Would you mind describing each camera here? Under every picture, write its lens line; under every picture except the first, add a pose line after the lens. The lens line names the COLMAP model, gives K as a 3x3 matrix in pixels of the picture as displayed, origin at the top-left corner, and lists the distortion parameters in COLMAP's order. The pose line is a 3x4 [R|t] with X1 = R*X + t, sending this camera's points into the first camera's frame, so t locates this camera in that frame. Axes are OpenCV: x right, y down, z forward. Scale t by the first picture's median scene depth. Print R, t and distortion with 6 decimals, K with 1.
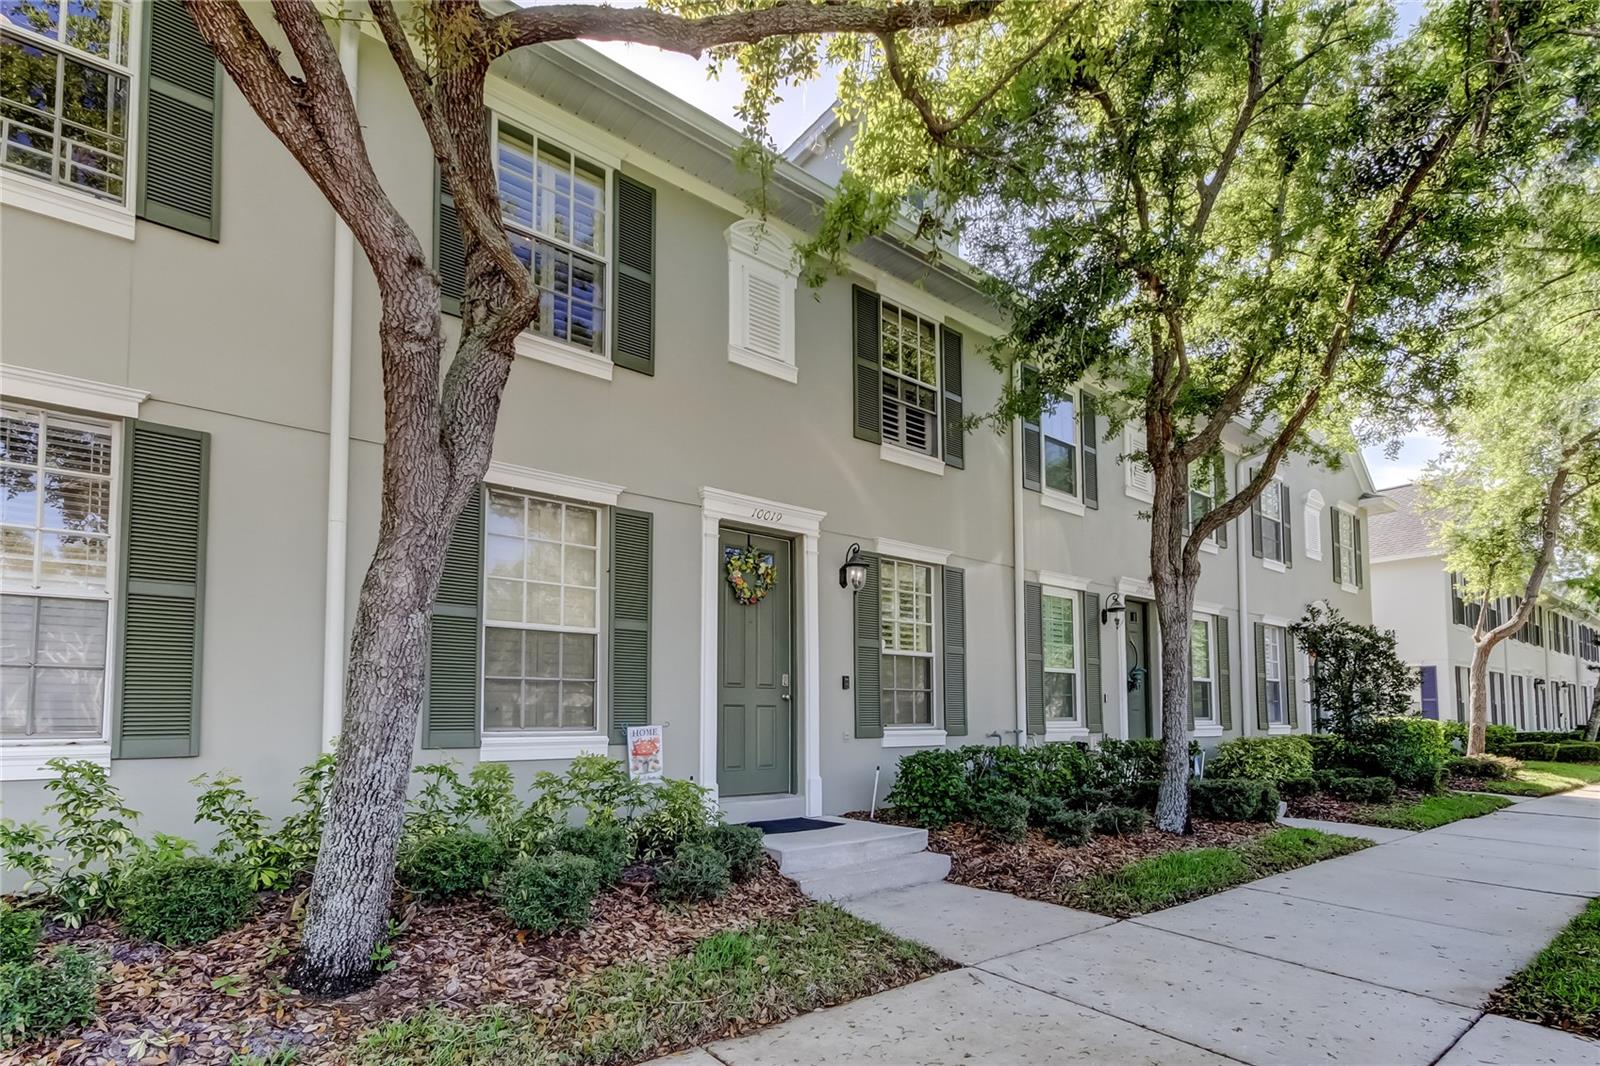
lens RADIAL K [[728.4, 0, 812.3], [0, 728.4, 550.5], [0, 0, 1]] dist [0.012016, -0.000723]
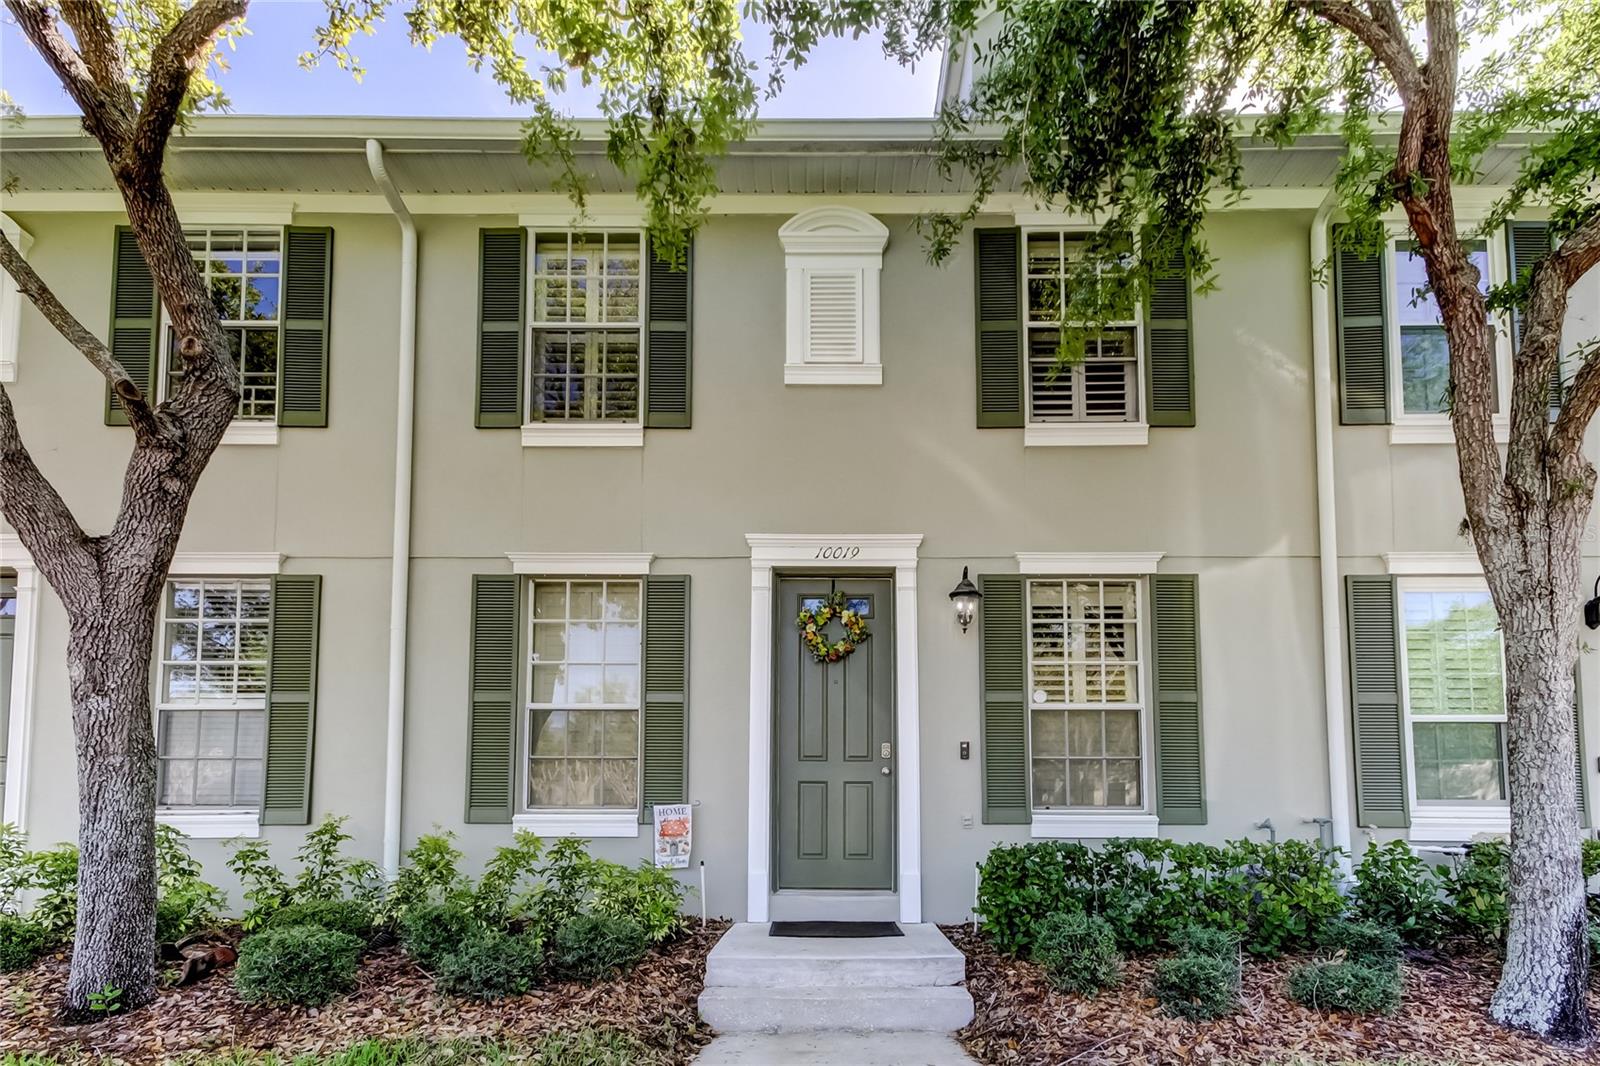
lens RADIAL K [[747.0, 0, 798.0], [0, 747.0, 649.3], [0, 0, 1]] dist [0.011768, 0.000235]
pose [[0.787694, -0.121305, -0.604007, 0.411940], [0.135181, 0.990562, -0.022646, 0.075089], [0.601053, -0.063812, 0.796657, 0.299389]]
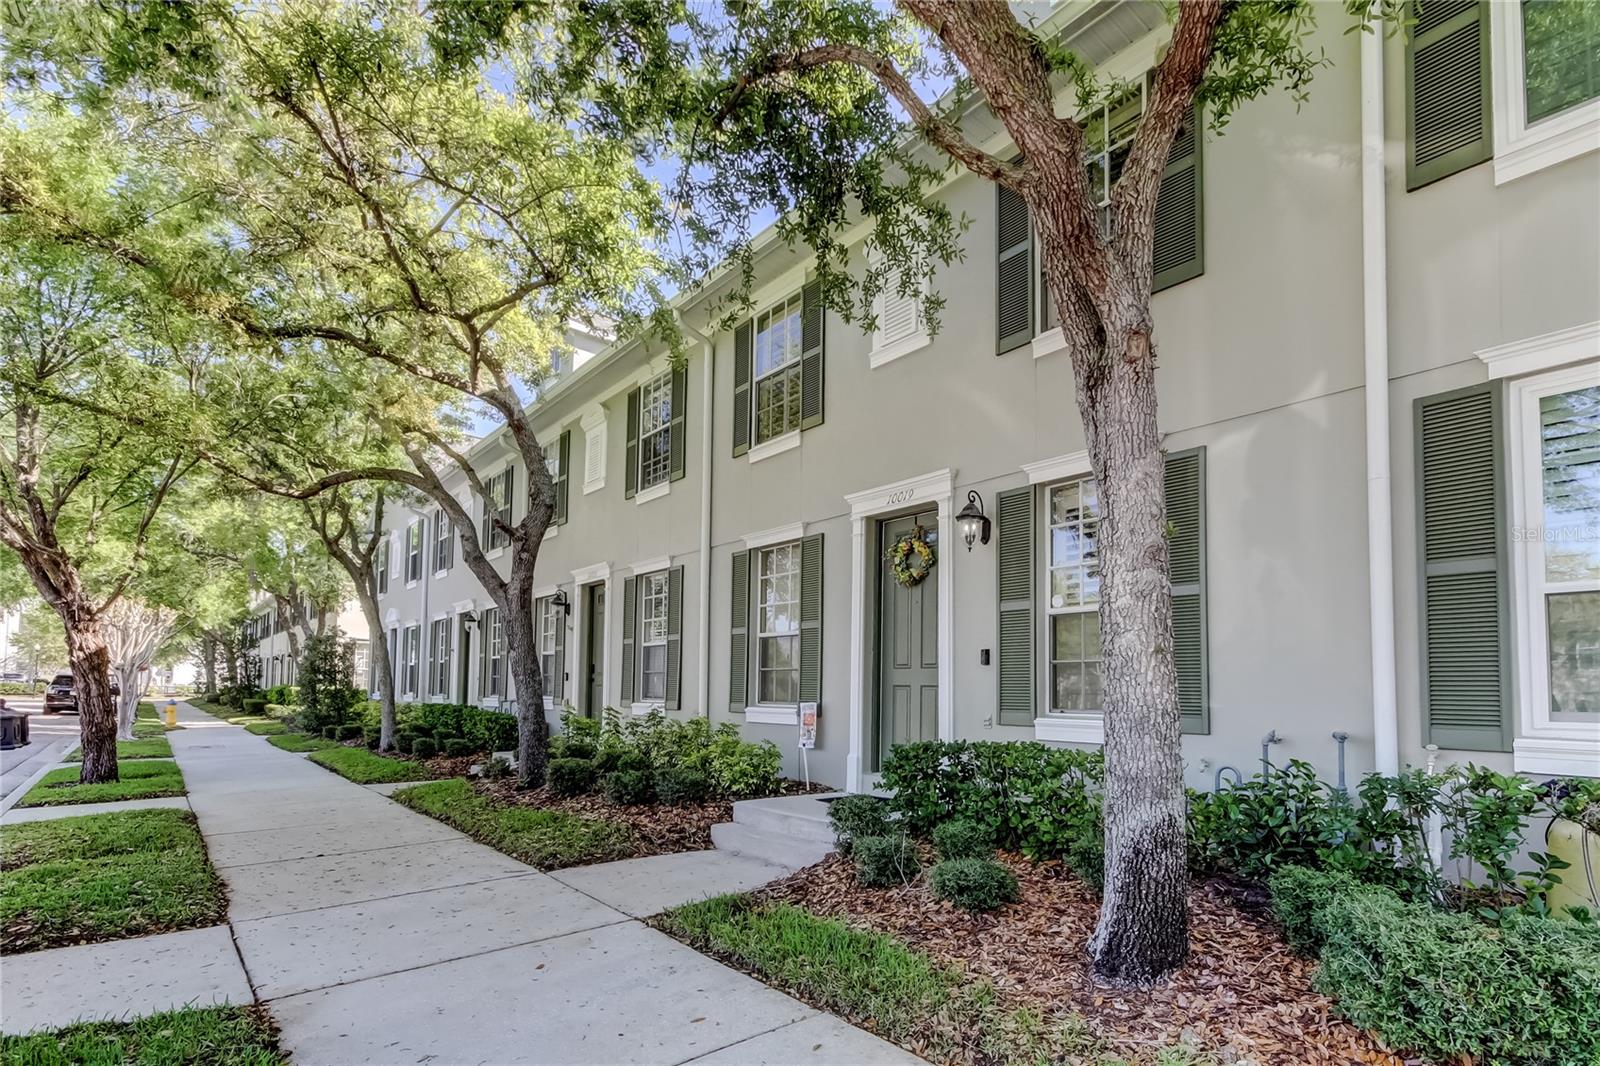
lens RADIAL K [[762.9, 0, 736.9], [0, 762.9, 481.1], [0, 0, 1]] dist [-0.001024, -0.000376]
pose [[-0.023908, -0.268864, -0.962881, 1.007468], [0.206780, 0.940999, -0.267888, 0.175148], [0.978095, -0.205509, 0.033098, 0.765179]]
